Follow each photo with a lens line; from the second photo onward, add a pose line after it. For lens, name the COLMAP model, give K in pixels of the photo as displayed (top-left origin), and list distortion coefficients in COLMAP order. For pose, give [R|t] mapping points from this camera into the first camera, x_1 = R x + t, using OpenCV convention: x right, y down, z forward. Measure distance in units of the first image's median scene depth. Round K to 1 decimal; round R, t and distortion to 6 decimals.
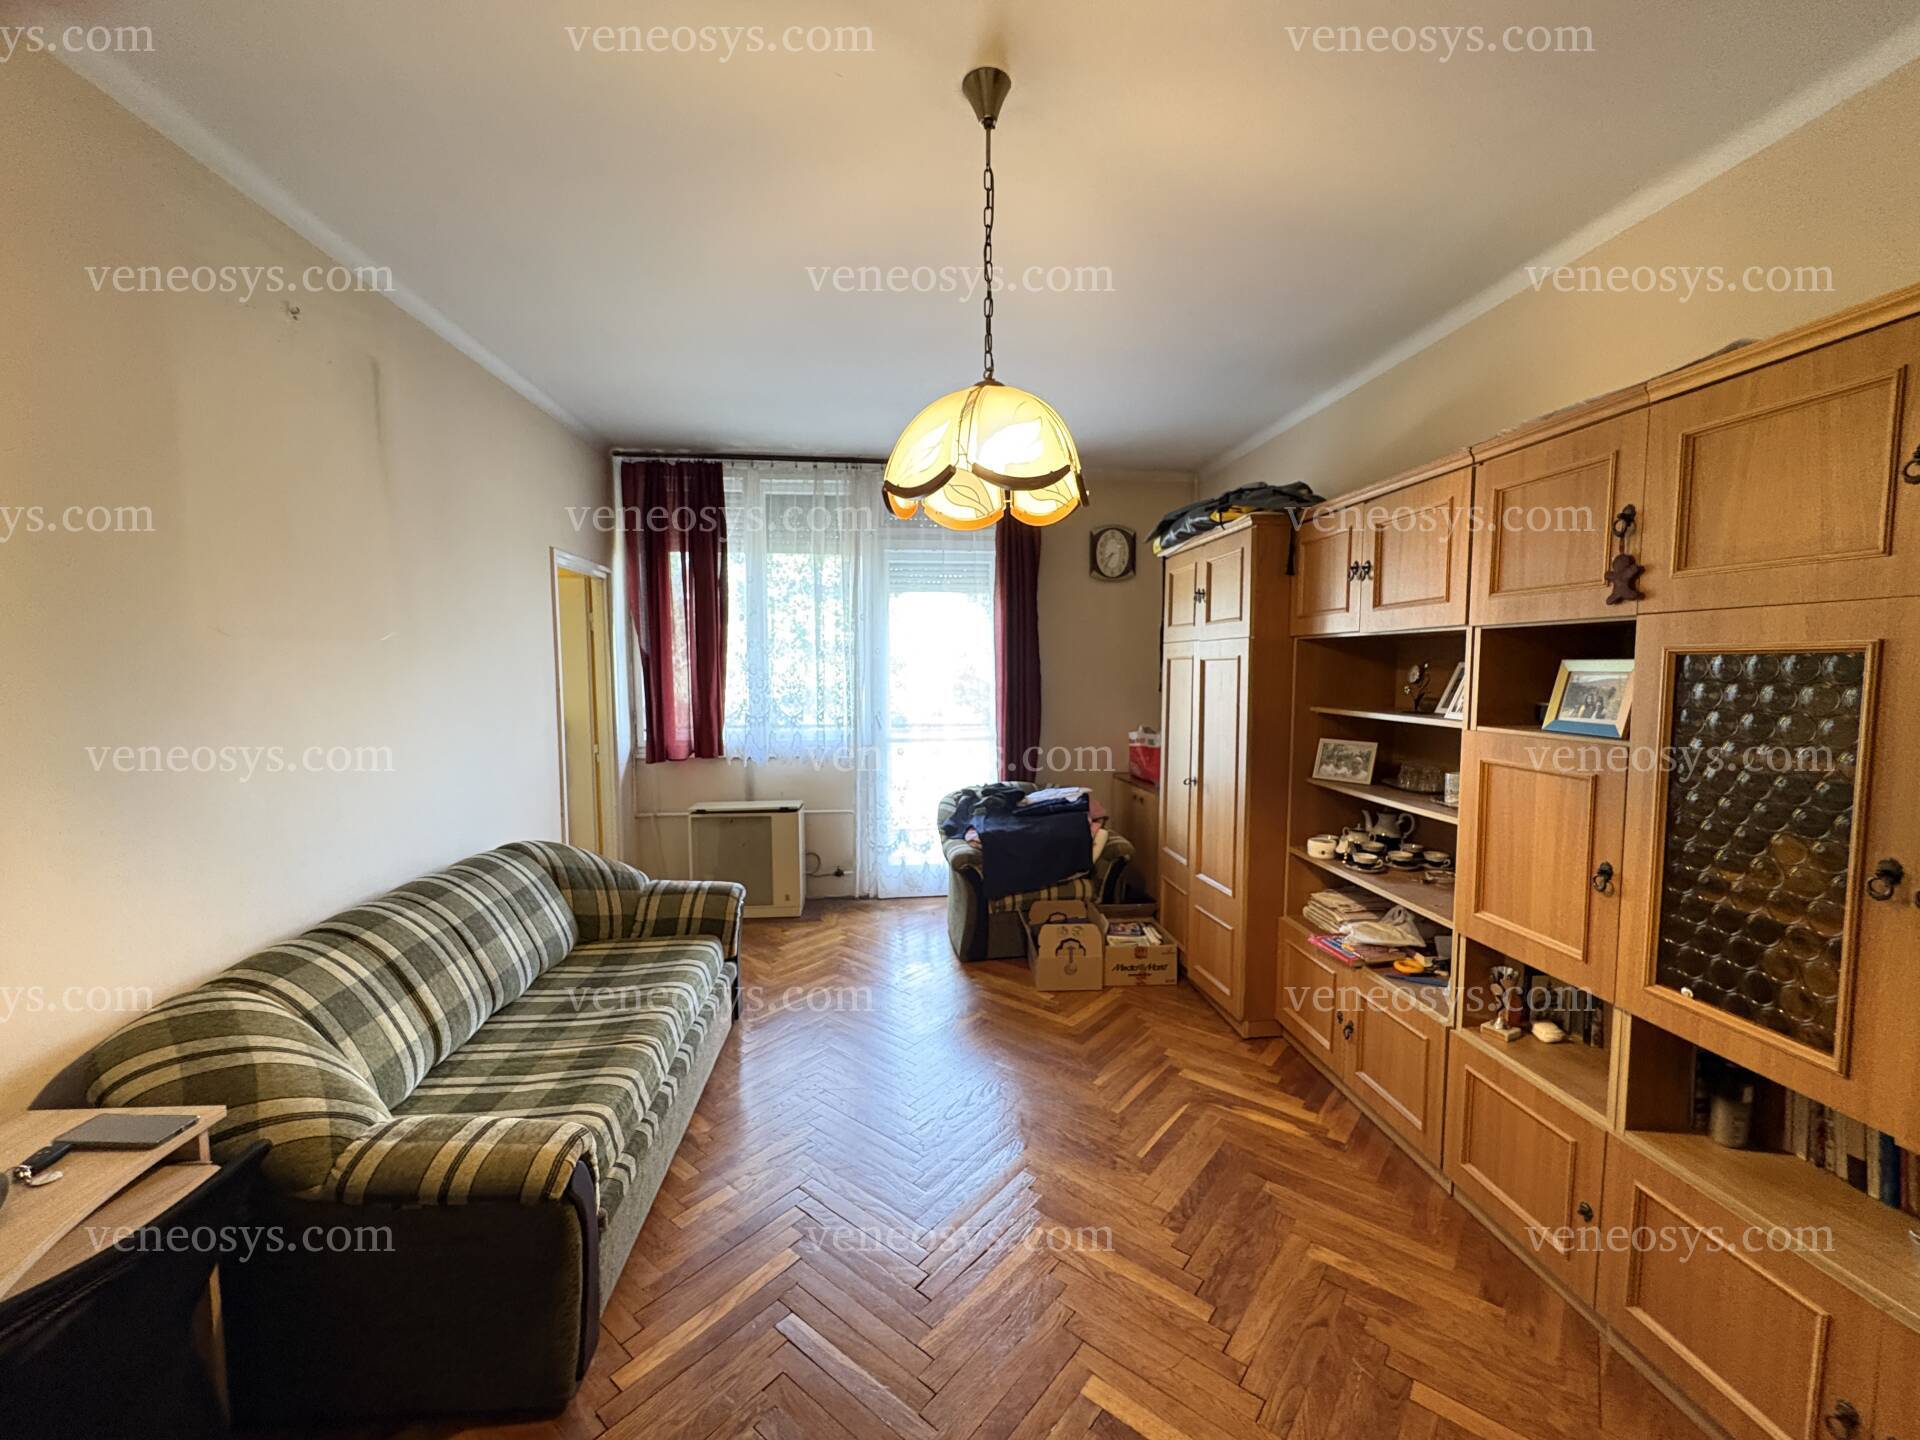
lens RADIAL K [[765.8, 0, 961.7], [0, 765.8, 724.5], [0, 0, 1]] dist [0.000269, 0.000037]
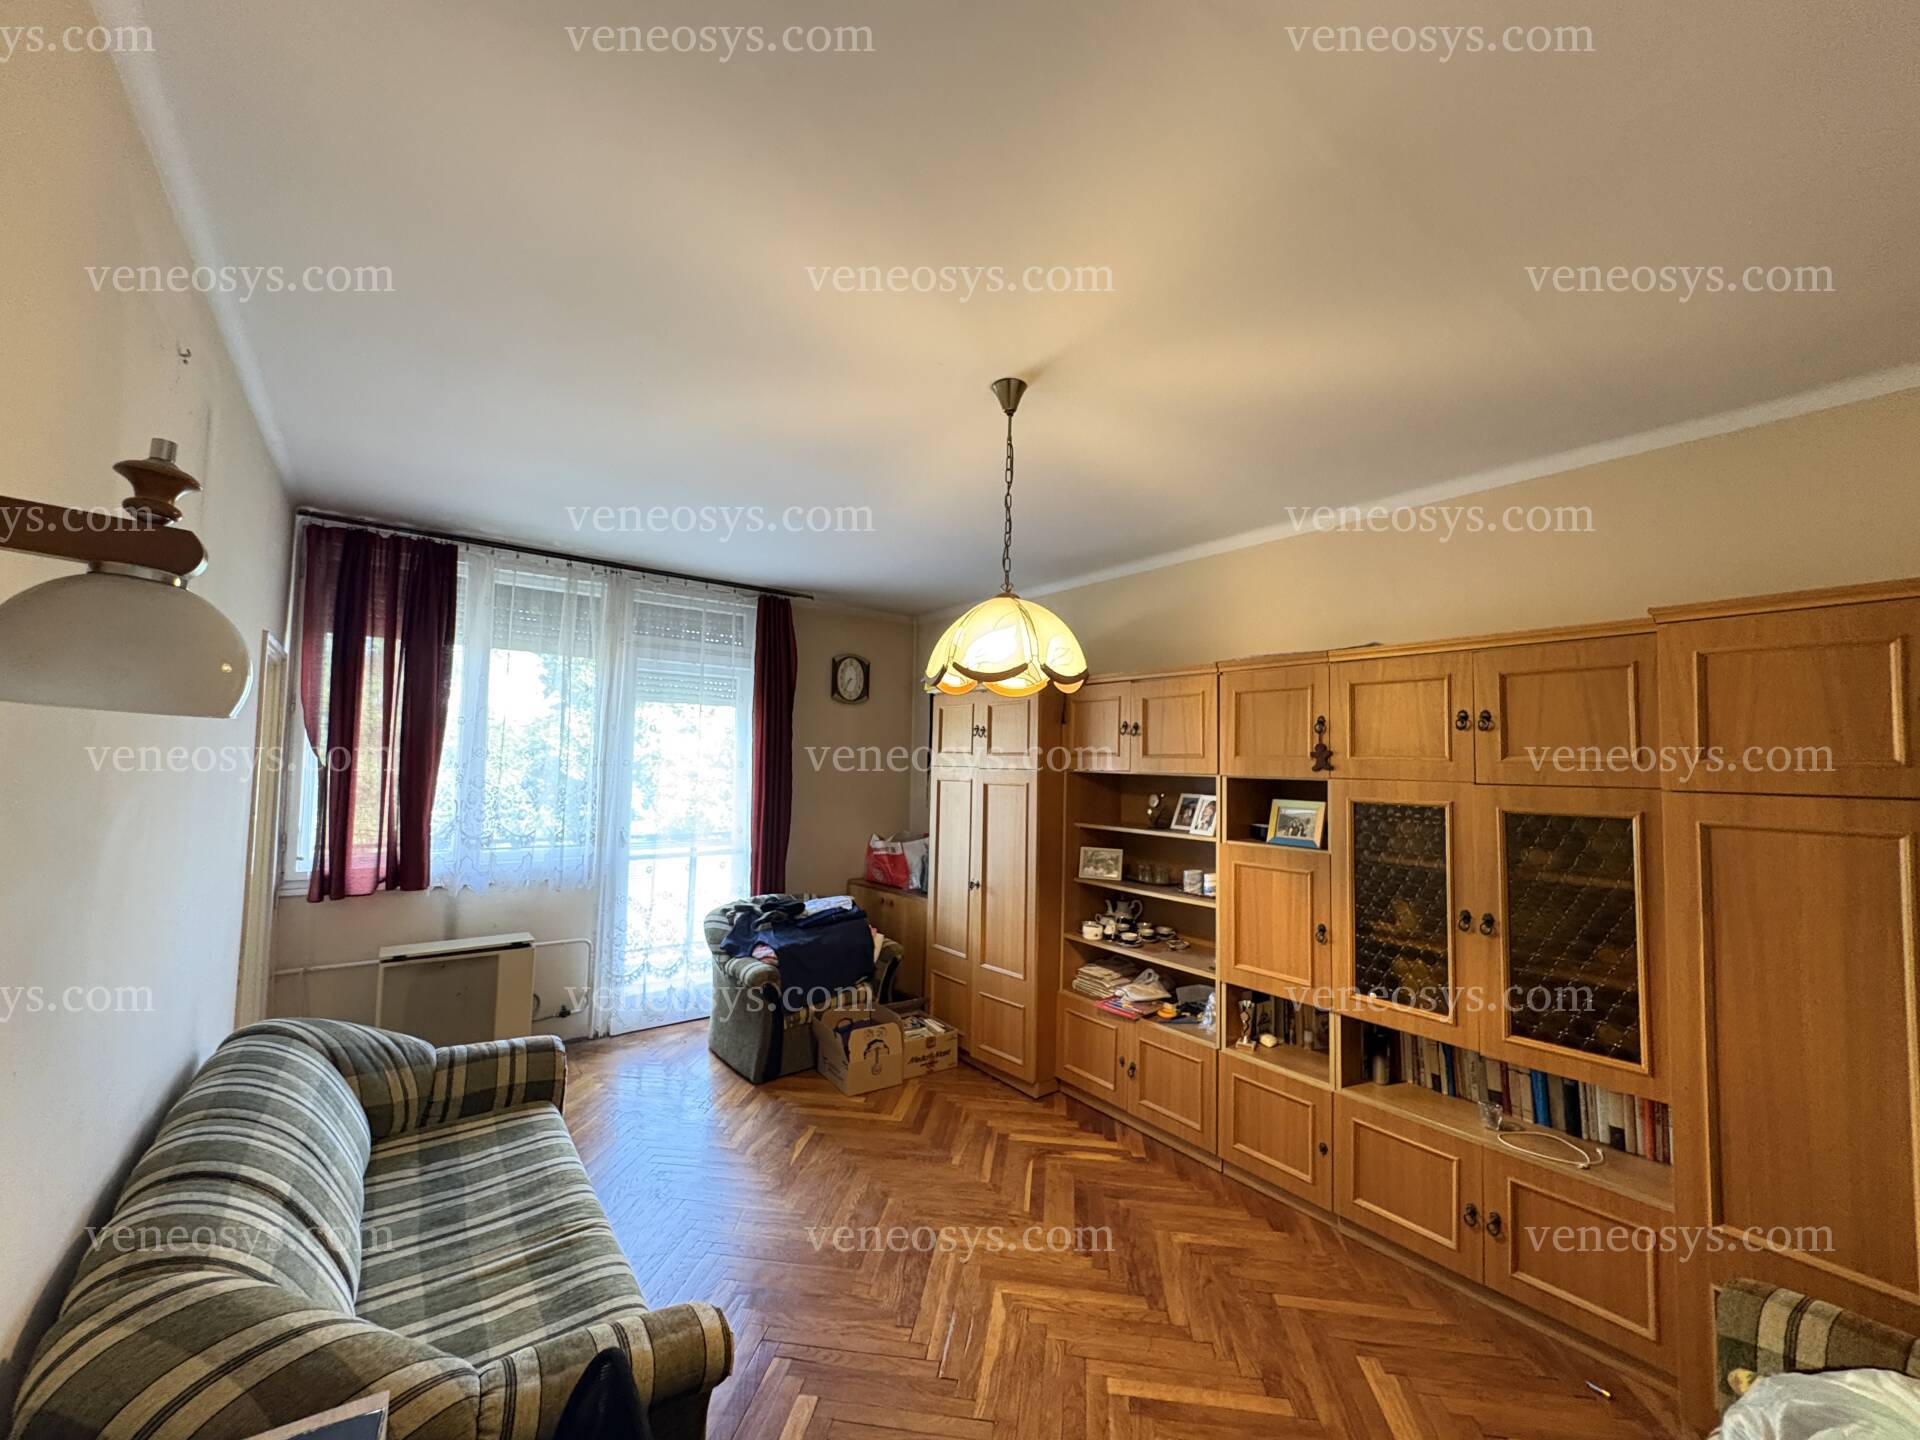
lens RADIAL K [[765.8, 0, 961.7], [0, 765.8, 724.5], [0, 0, 1]] dist [0.000269, 0.000037]
pose [[0.850537, 0.048363, 0.523687, -0.506362], [0.016614, 0.992795, -0.118668, -0.047118], [-0.525653, 0.109632, 0.843605, -0.035502]]
